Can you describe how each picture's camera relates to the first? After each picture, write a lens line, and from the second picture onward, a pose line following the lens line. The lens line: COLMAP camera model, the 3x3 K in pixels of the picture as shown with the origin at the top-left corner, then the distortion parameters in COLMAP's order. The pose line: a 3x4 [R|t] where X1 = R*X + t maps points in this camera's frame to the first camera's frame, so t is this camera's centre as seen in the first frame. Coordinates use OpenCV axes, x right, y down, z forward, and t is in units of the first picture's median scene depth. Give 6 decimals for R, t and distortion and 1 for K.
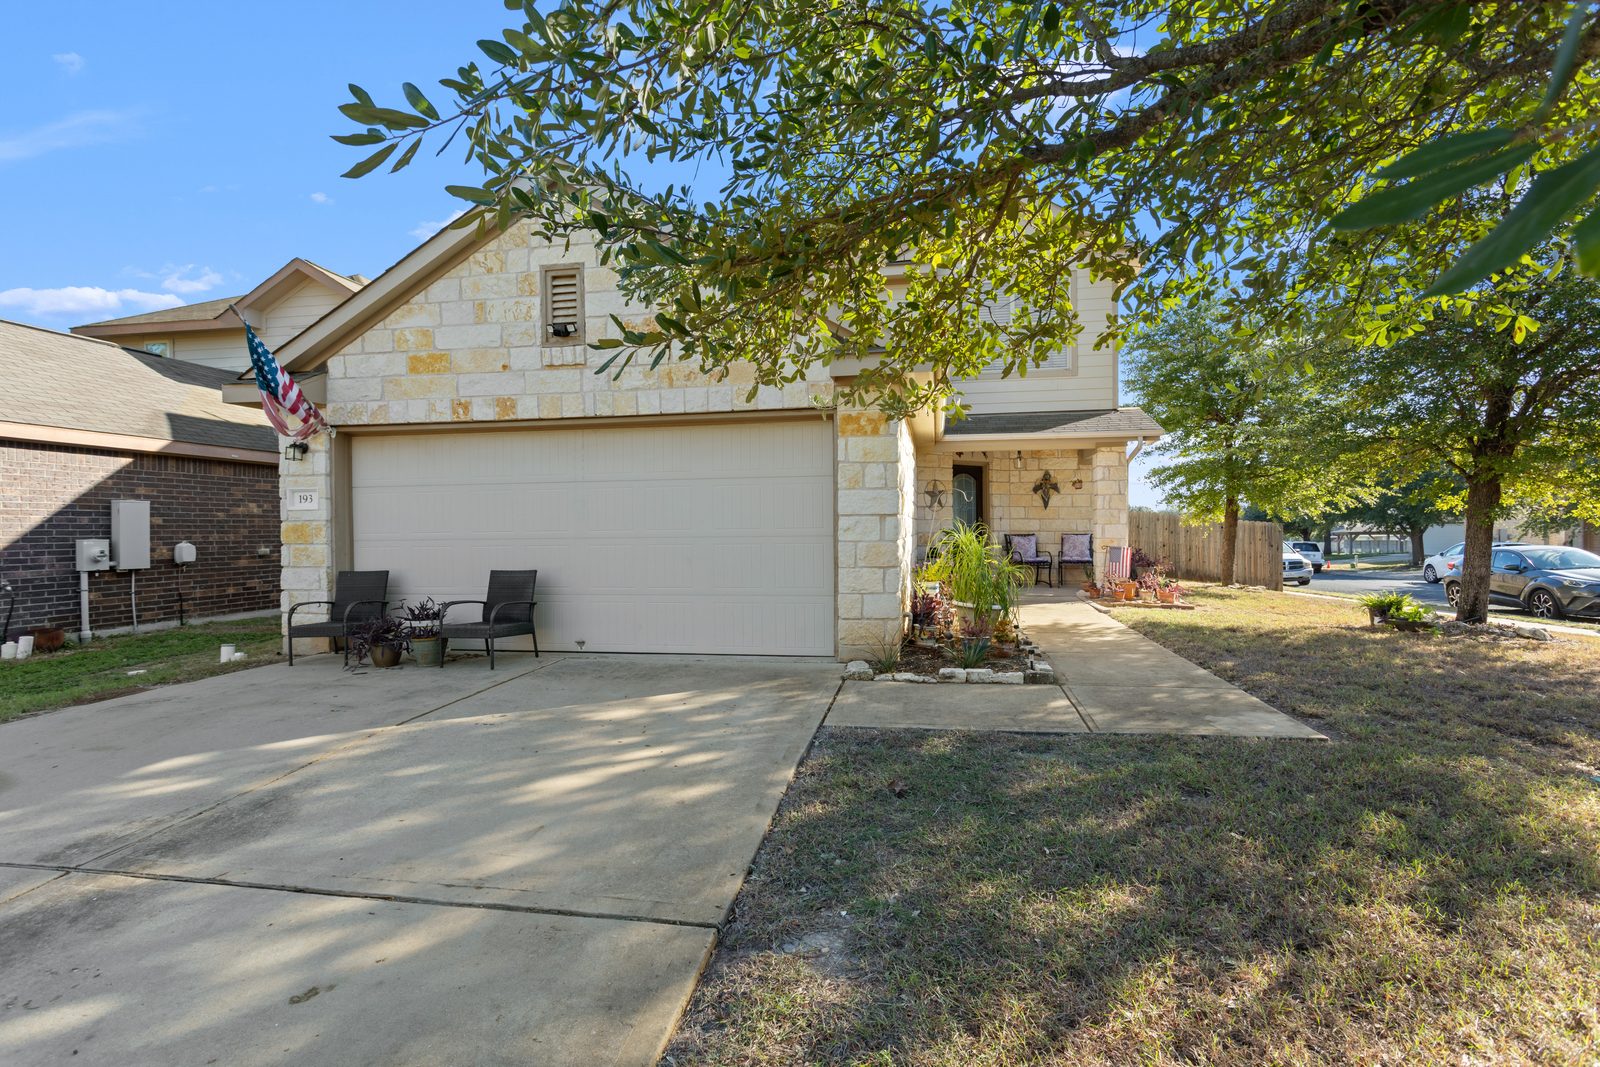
lens RADIAL K [[757.4, 0, 805.3], [0, 757.4, 534.2], [0, 0, 1]] dist [0.004489, 0.002041]
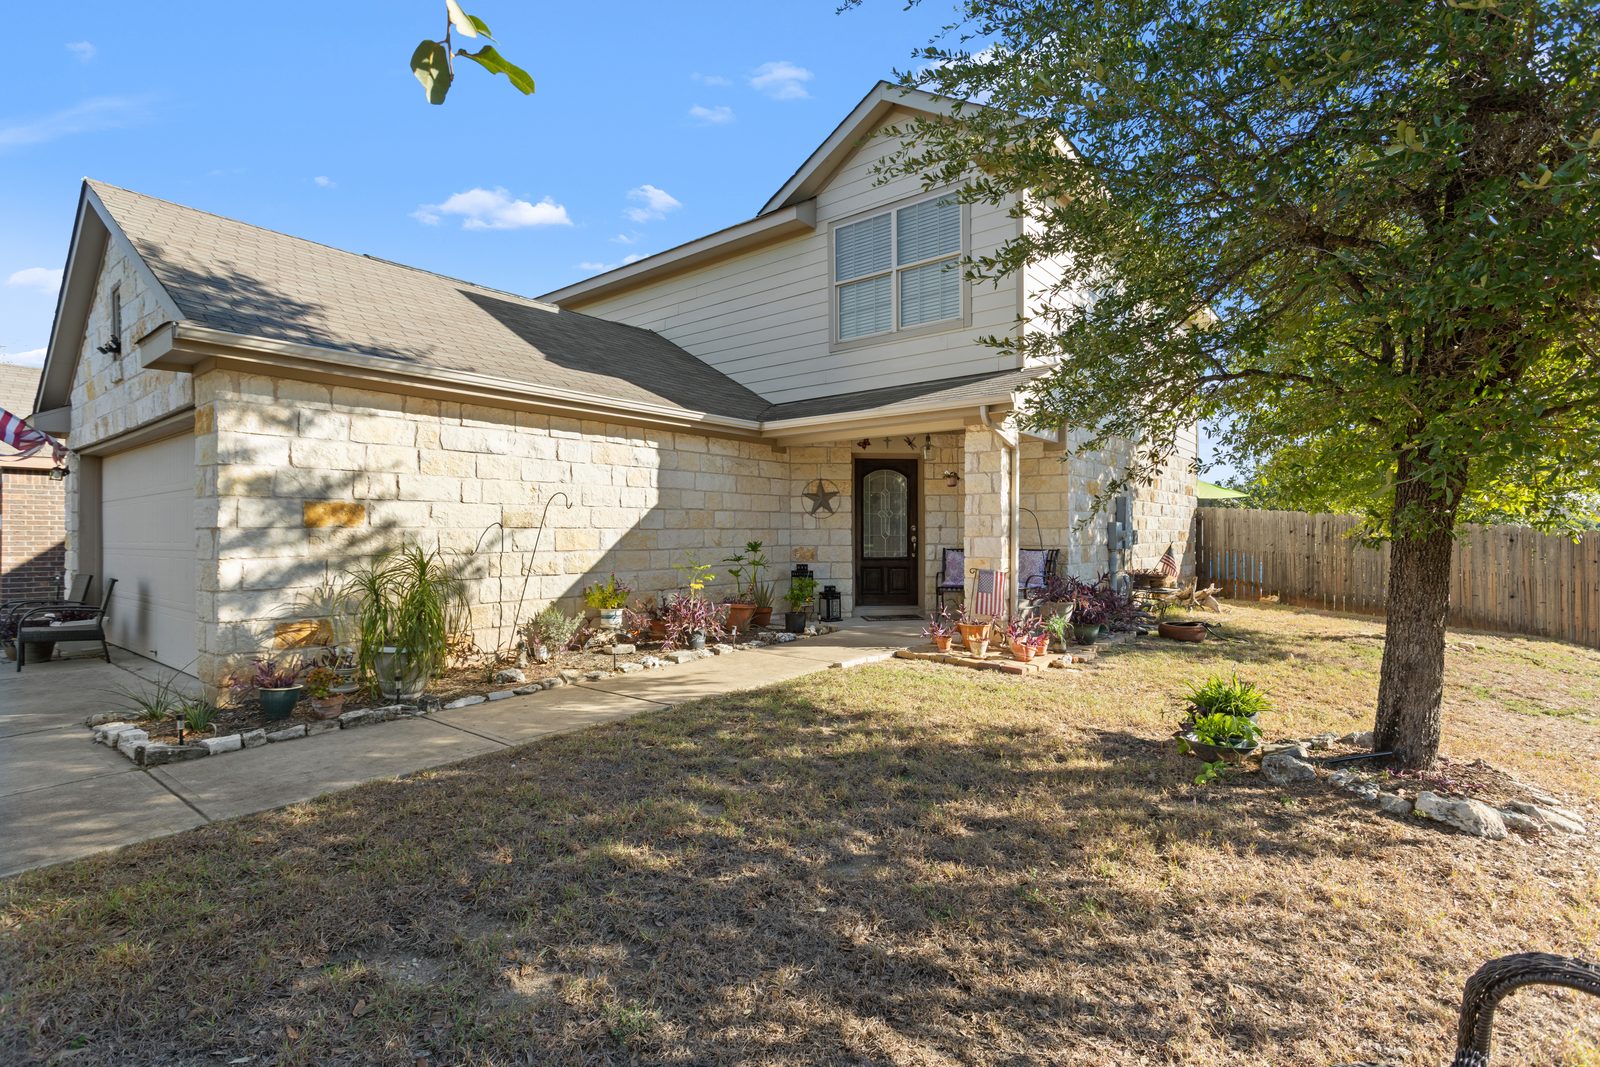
lens RADIAL K [[757.4, 0, 811.9], [0, 757.4, 524.3], [0, 0, 1]] dist [0.004489, 0.002041]
pose [[0.876913, -0.000147, -0.480650, 0.972847], [-0.009055, 0.999817, -0.016826, -0.018584], [0.480565, 0.019108, 0.876751, 0.534241]]
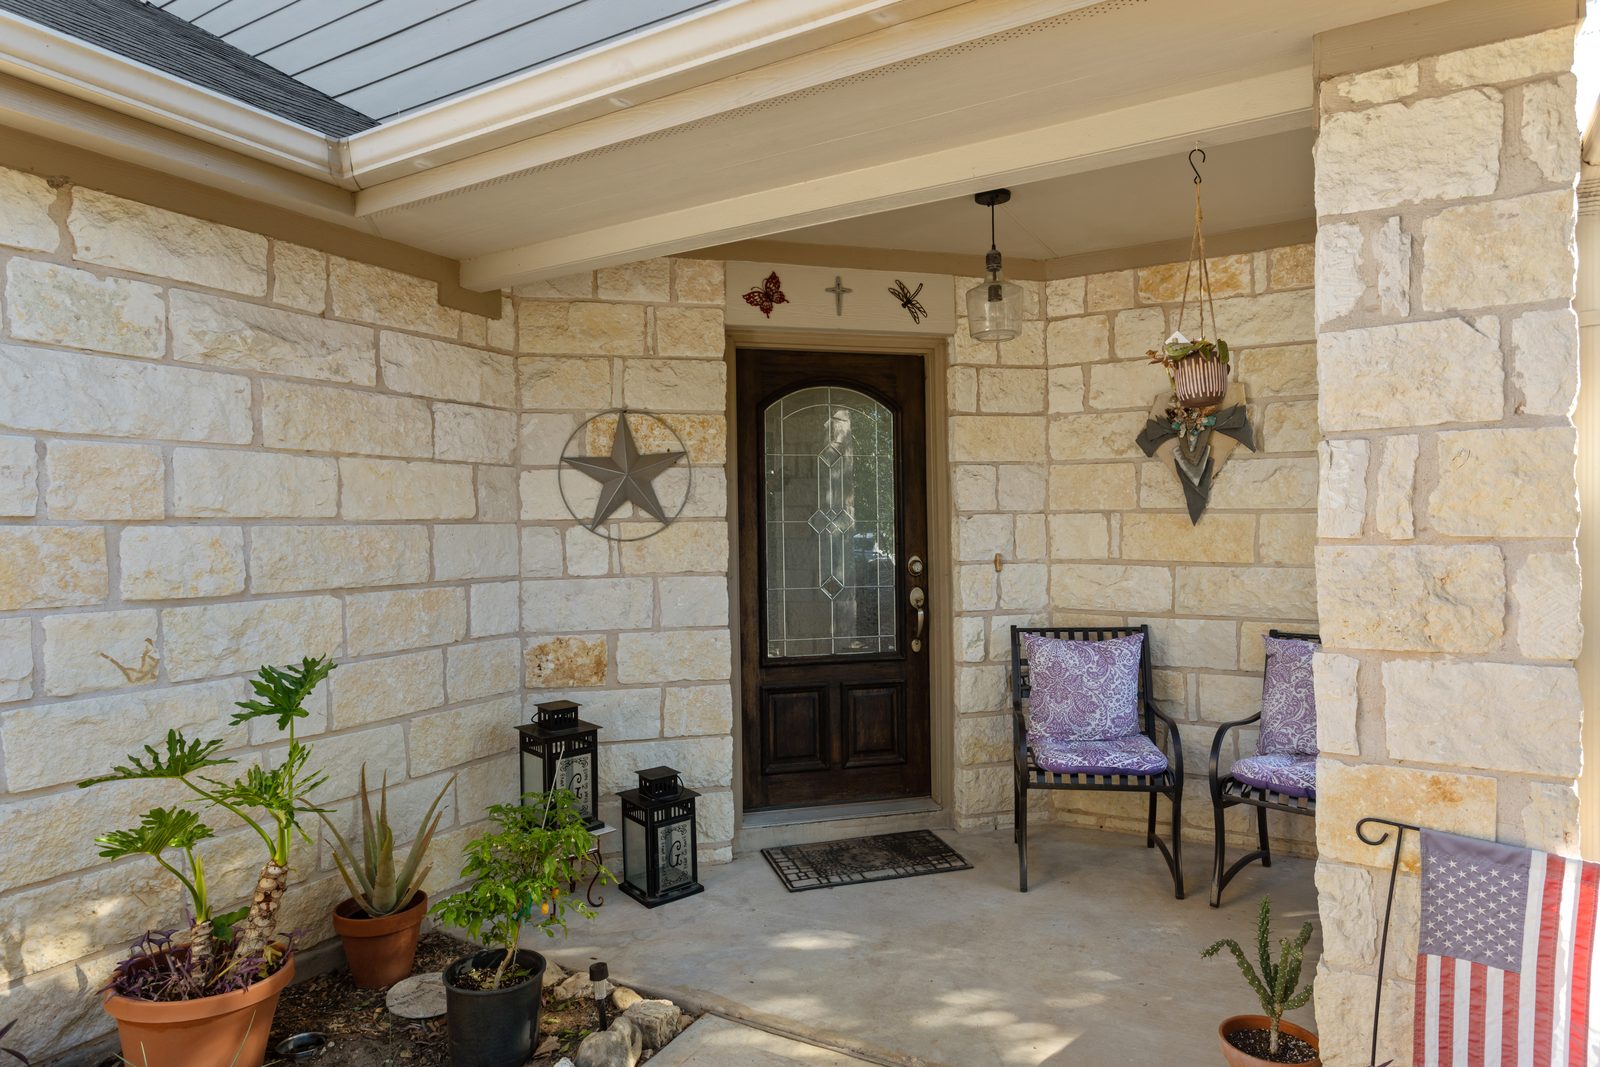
lens RADIAL K [[938.4, 0, 803.3], [0, 938.4, 532.7], [0, 0, 1]] dist [-0.000431, 0.000506]
pose [[0.937206, -0.004985, -0.348740, 0.583911], [0.003646, 0.999983, -0.004494, -0.055348], [0.348756, 0.002940, 0.937209, 1.324597]]
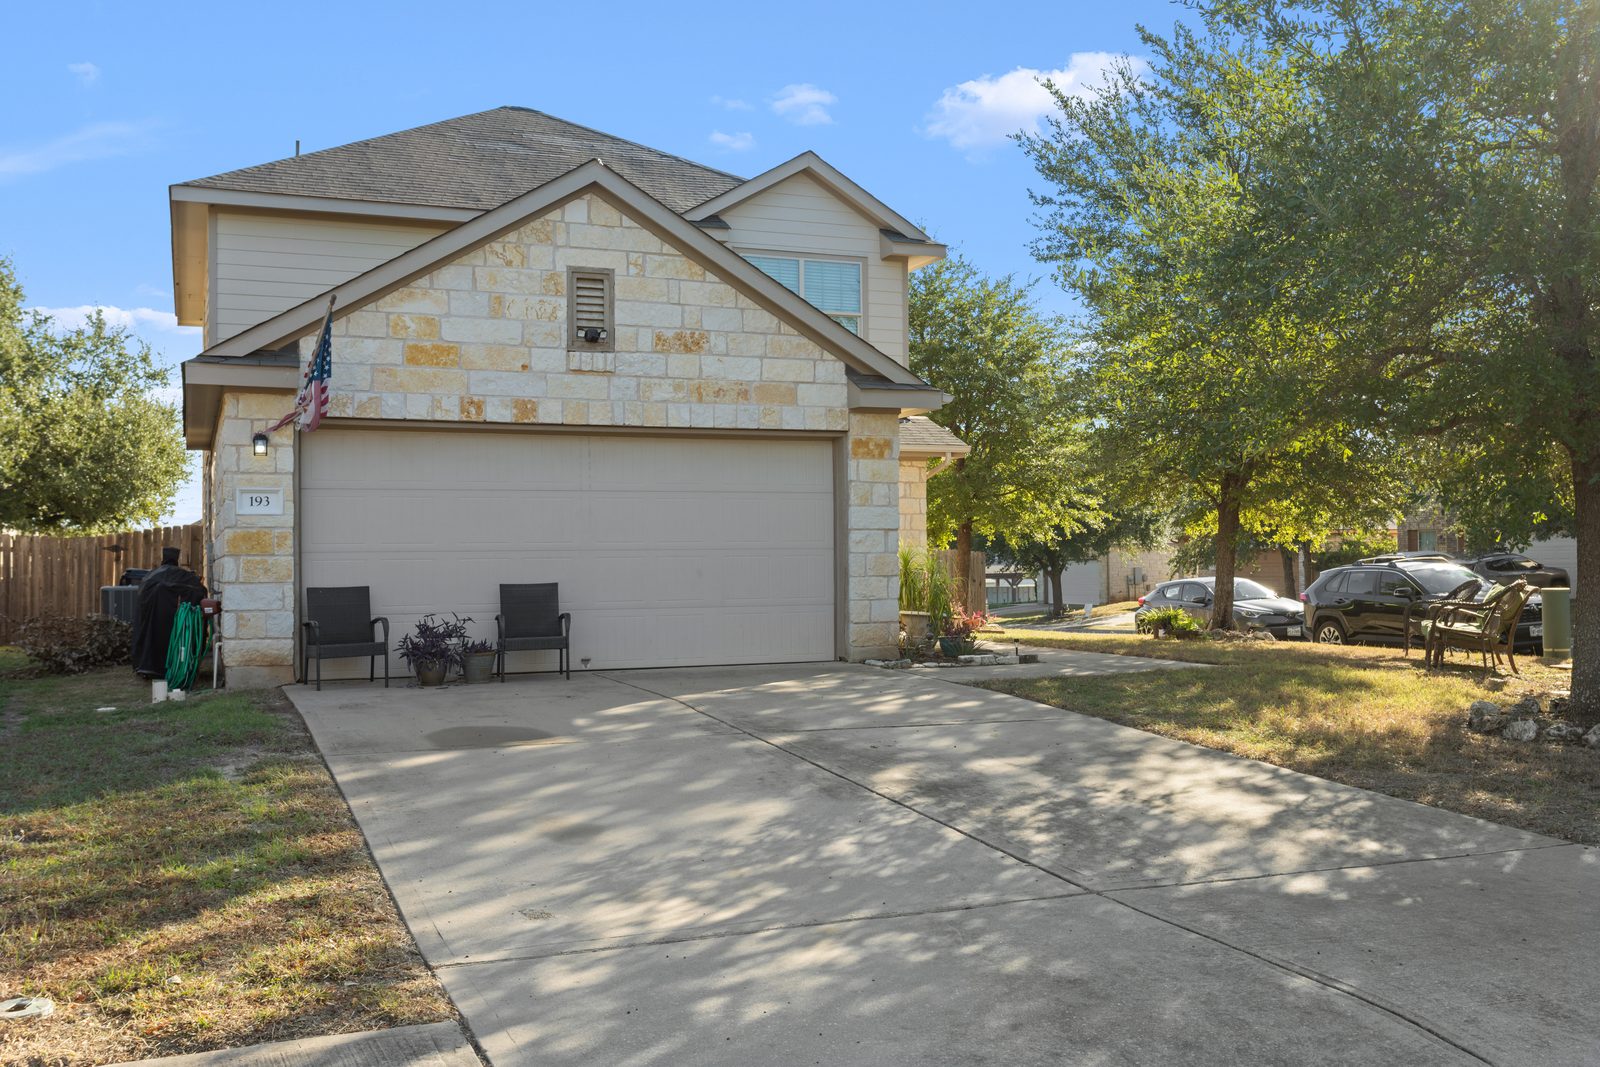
lens RADIAL K [[1527.9, 0, 810.8], [0, 1527.9, 540.5], [0, 0, 1]] dist [0.038588, 0.000000]
pose [[0.847910, 0.010785, 0.530031, -1.082950], [0.004794, 0.999596, -0.028009, 0.048953], [-0.530119, 0.026290, 0.847515, -0.781453]]
